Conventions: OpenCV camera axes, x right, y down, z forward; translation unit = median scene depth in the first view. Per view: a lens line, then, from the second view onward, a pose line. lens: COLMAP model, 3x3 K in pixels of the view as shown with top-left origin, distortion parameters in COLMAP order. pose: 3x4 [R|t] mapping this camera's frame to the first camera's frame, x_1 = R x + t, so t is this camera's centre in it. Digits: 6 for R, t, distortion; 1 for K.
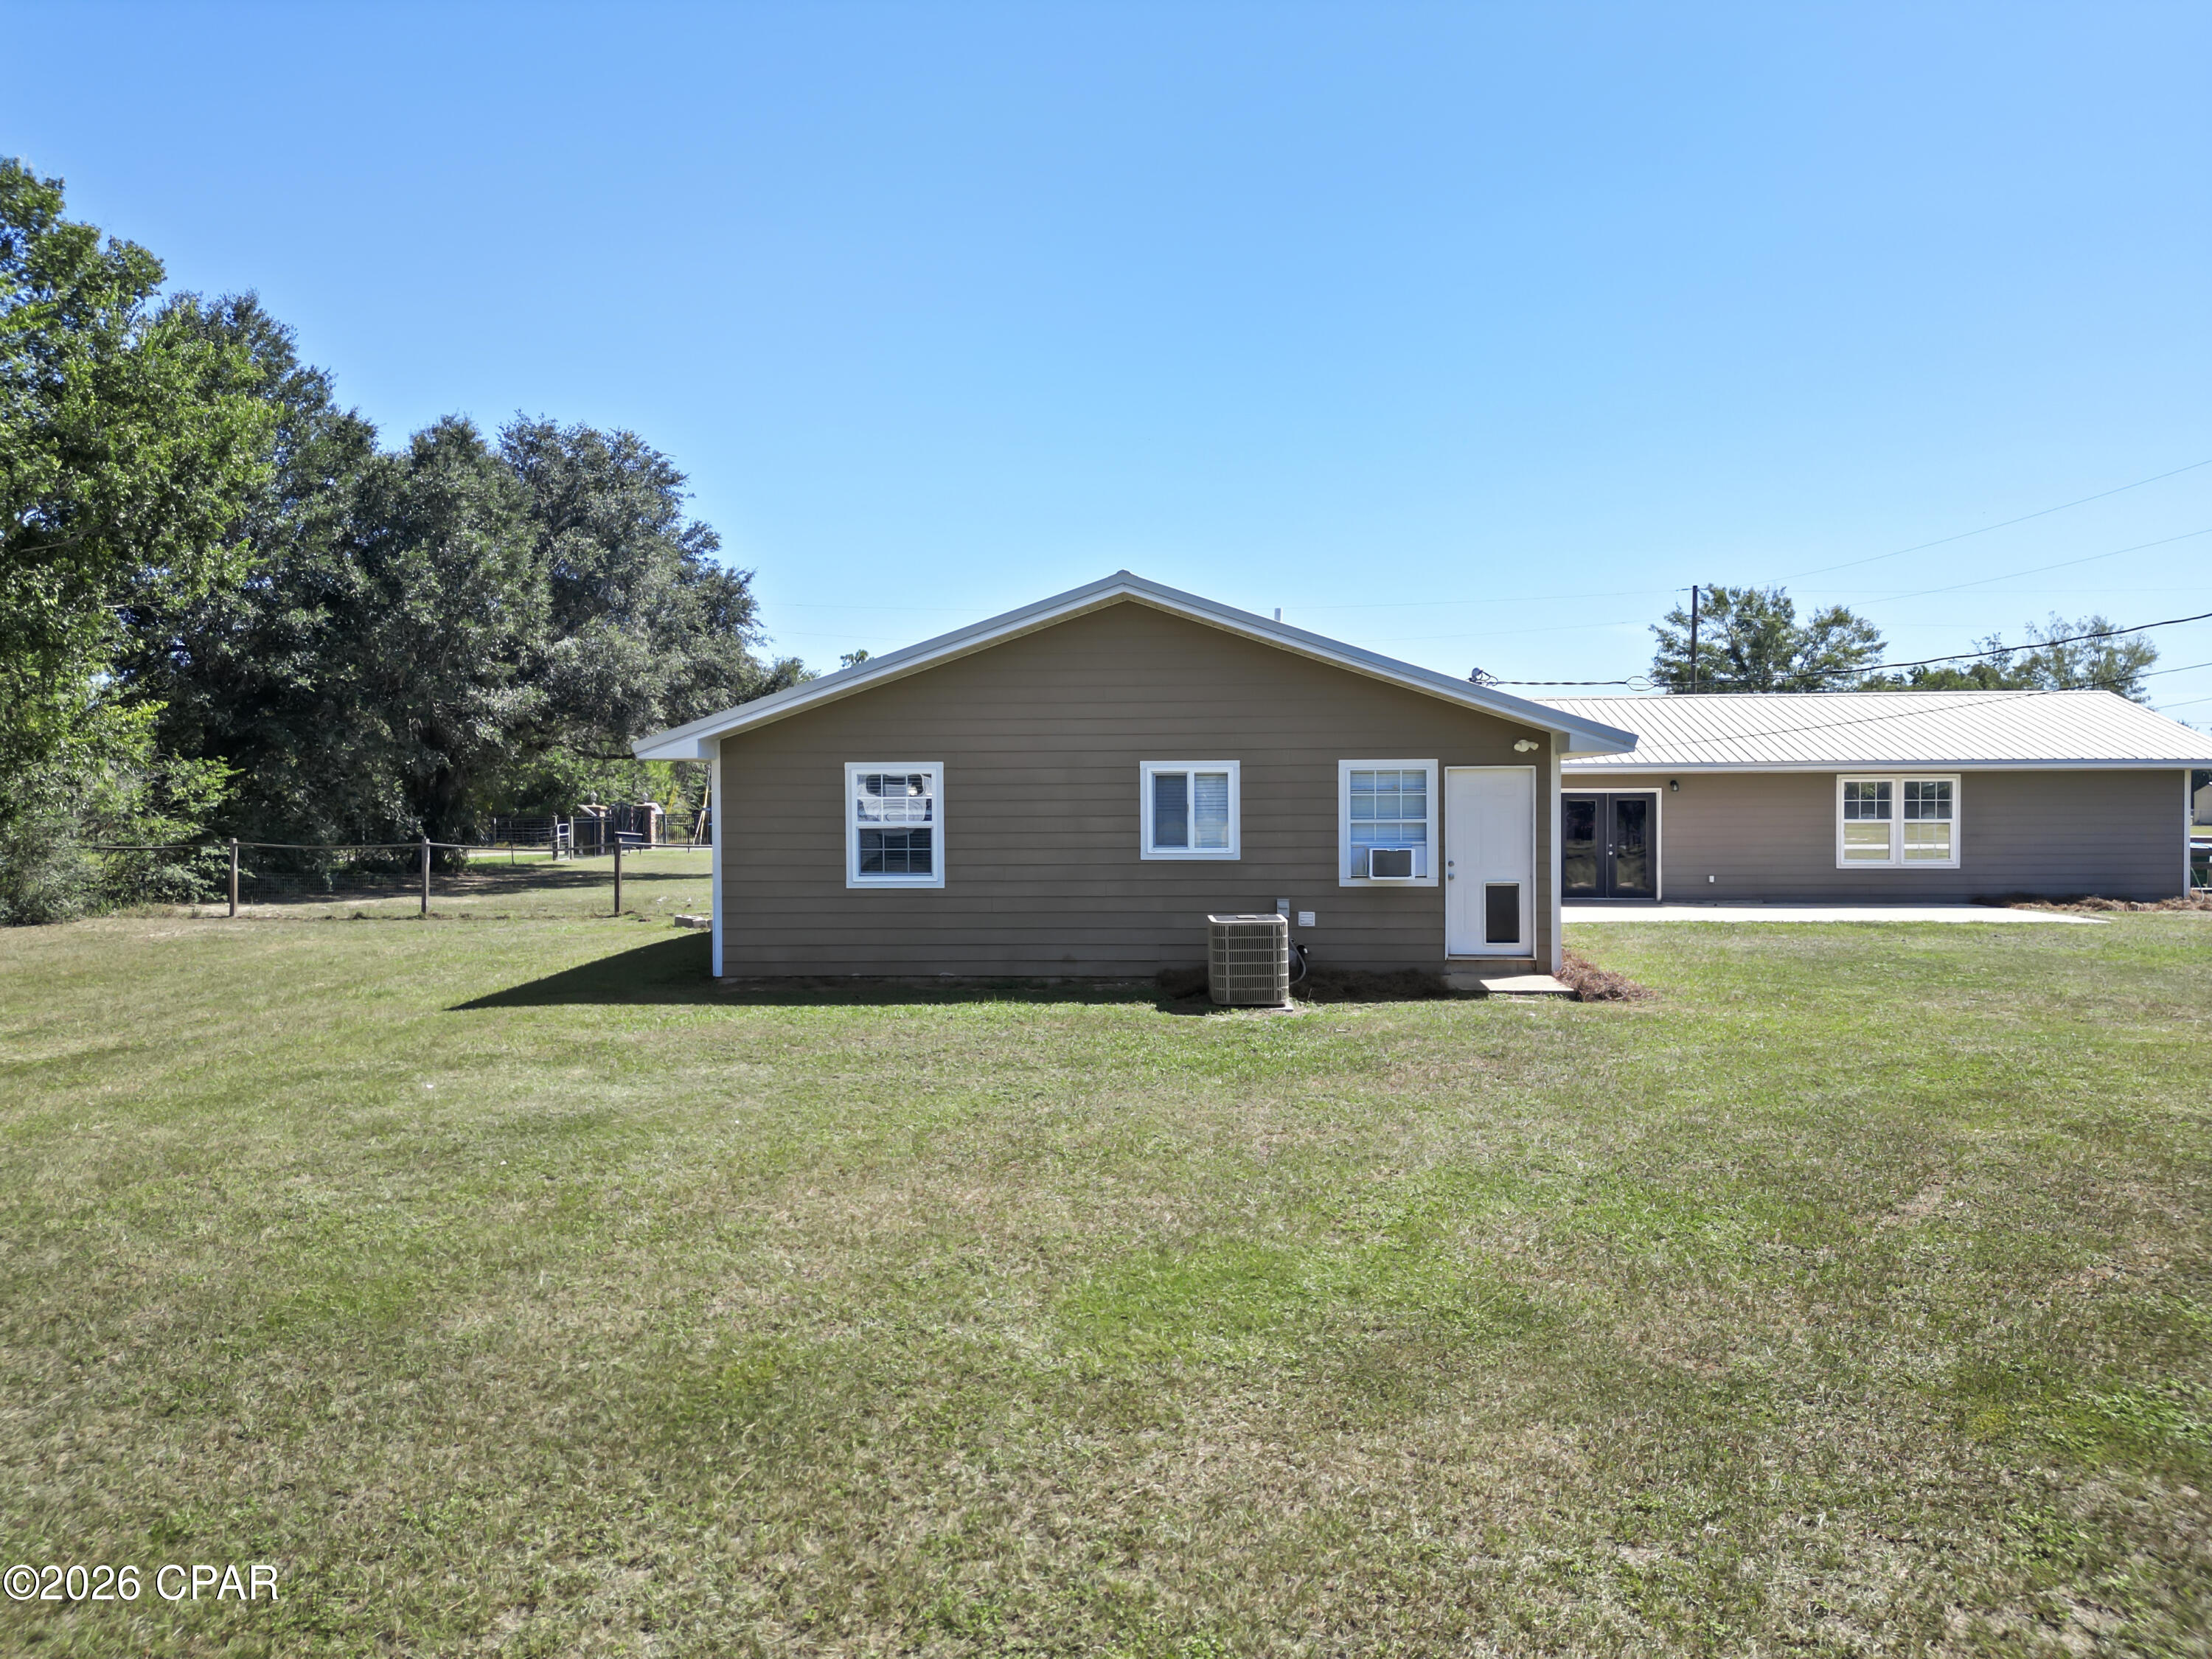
lens RADIAL K [[1548.5, 0, 1096.1], [0, 1548.5, 826.0], [0, 0, 1]] dist [0.068903, -0.039937]
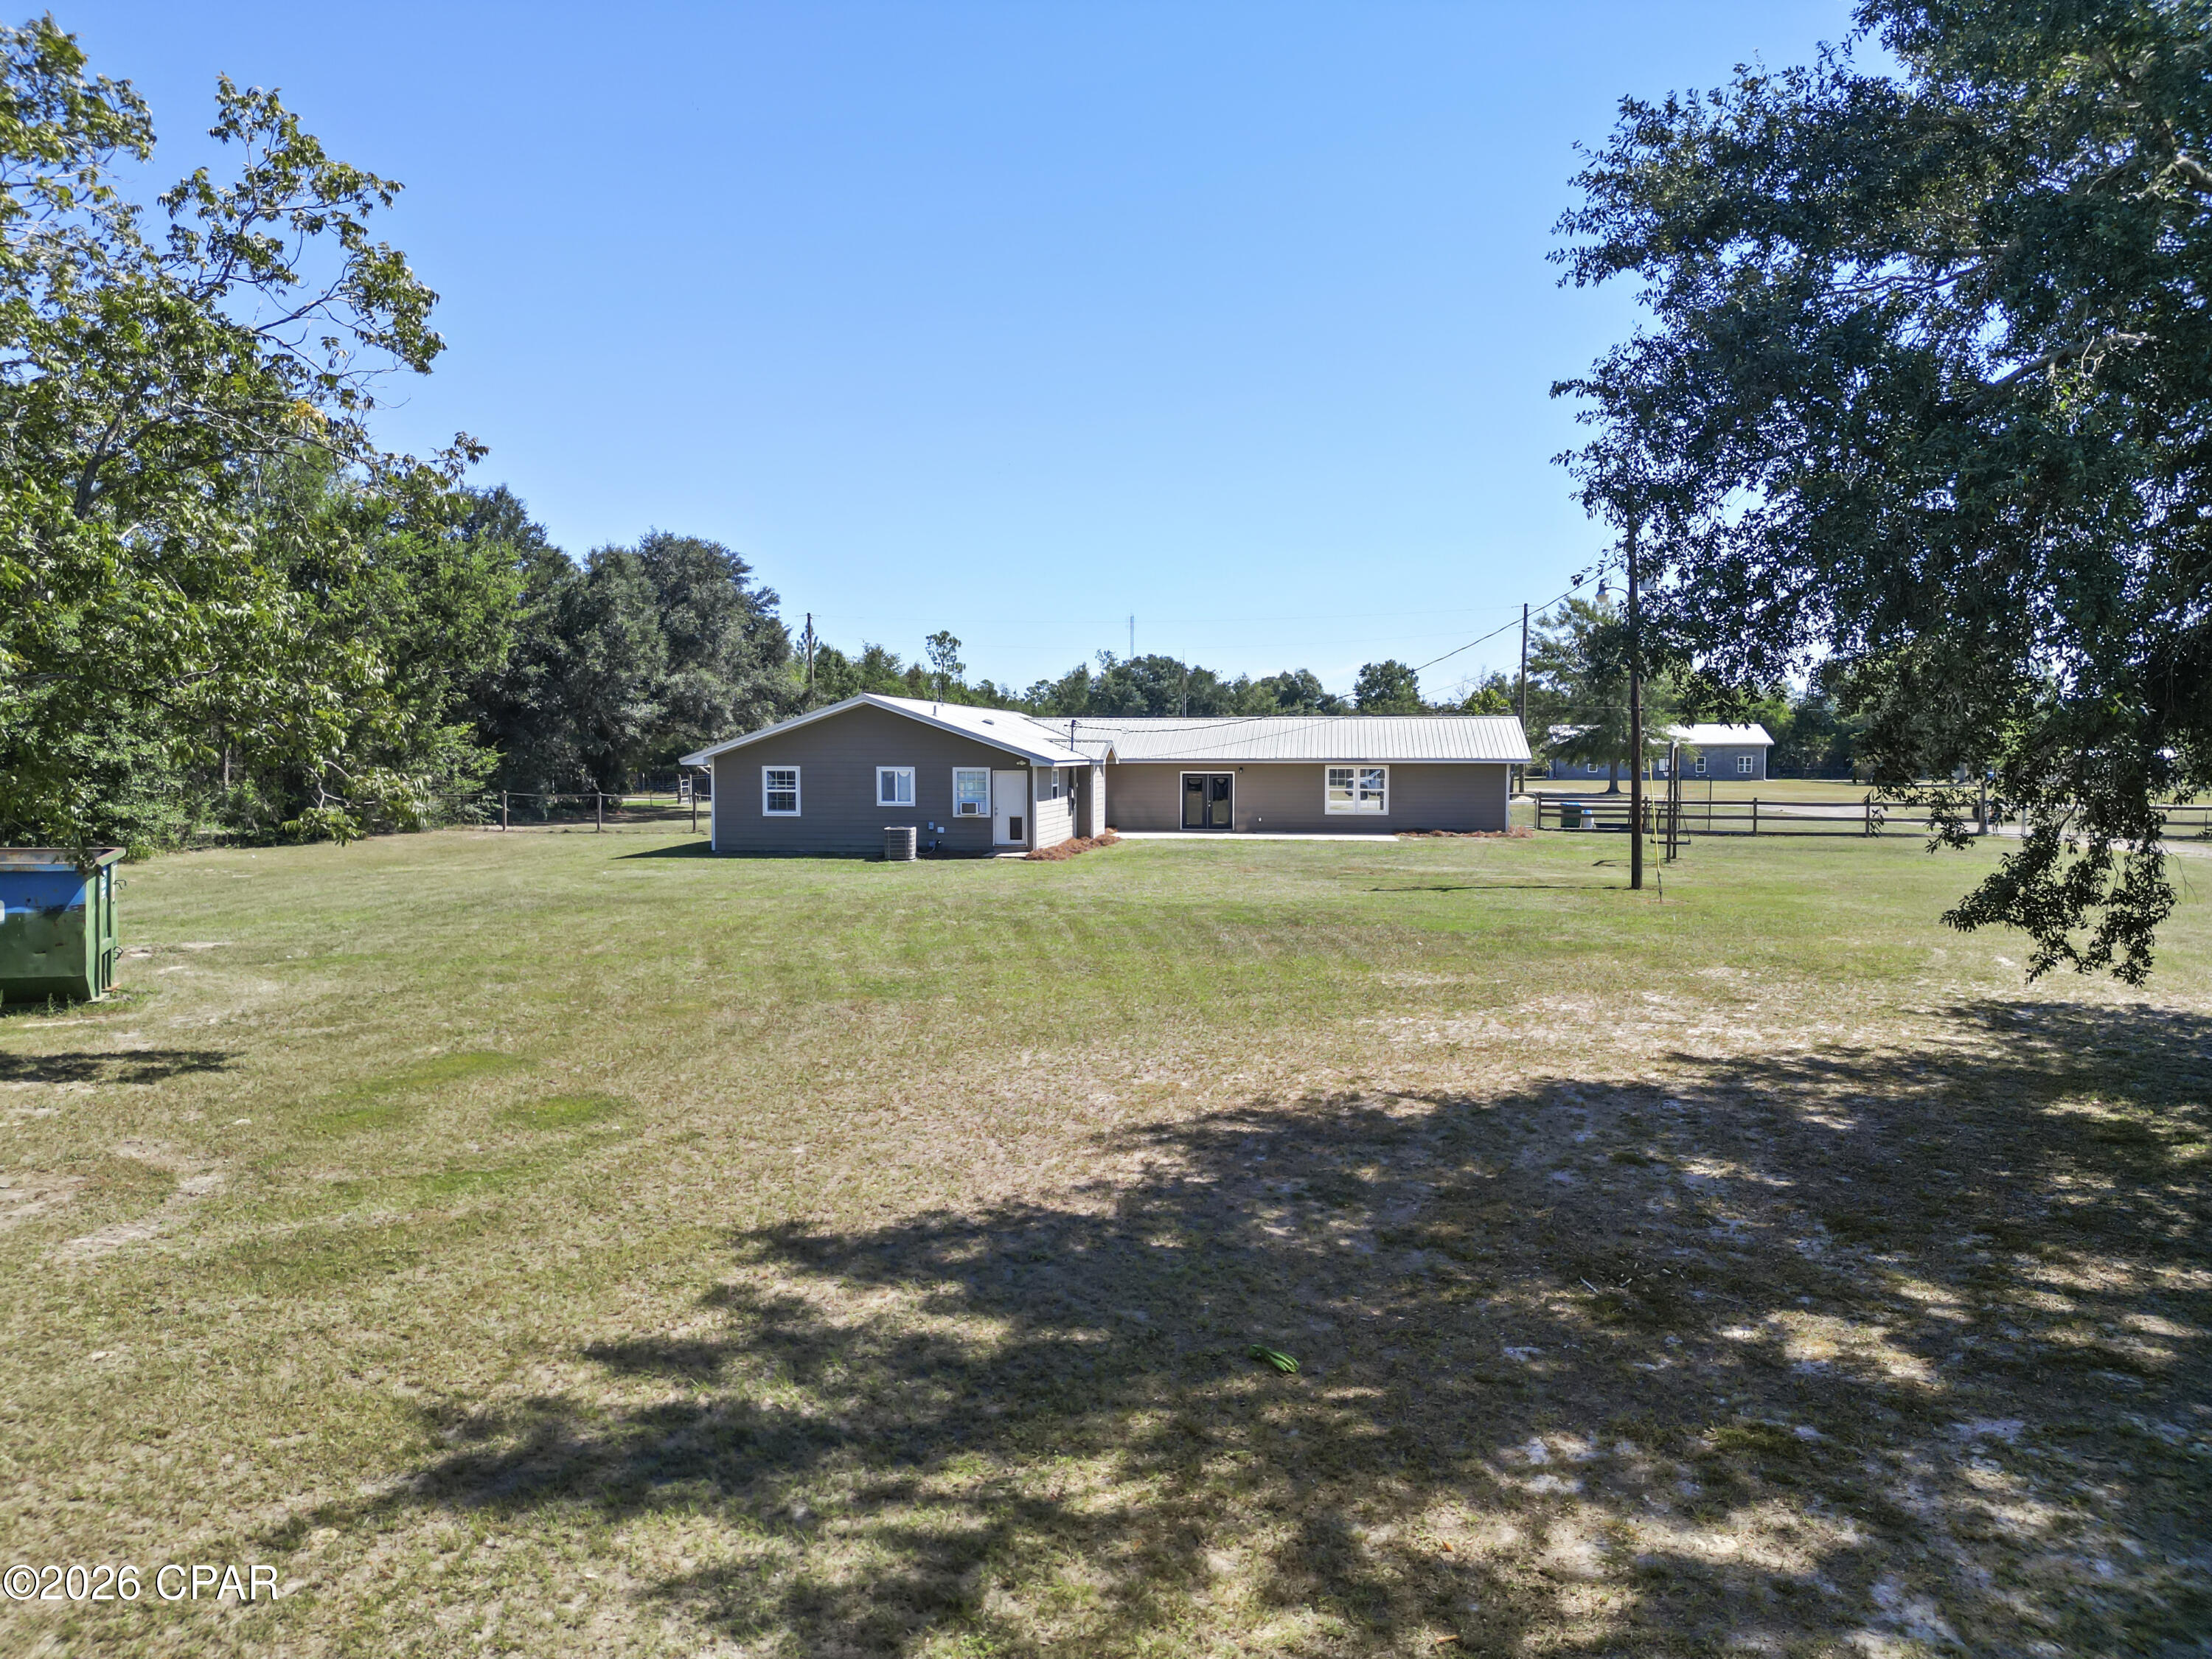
lens RADIAL K [[1538.8, 0, 1112.9], [0, 1538.8, 833.0], [0, 0, 1]] dist [0.085358, -0.116510]
pose [[0.996734, 0.010781, -0.080034, 0.344447], [-0.007728, 0.999234, 0.038360, -0.018840], [0.080386, -0.037617, 0.996054, -0.826816]]
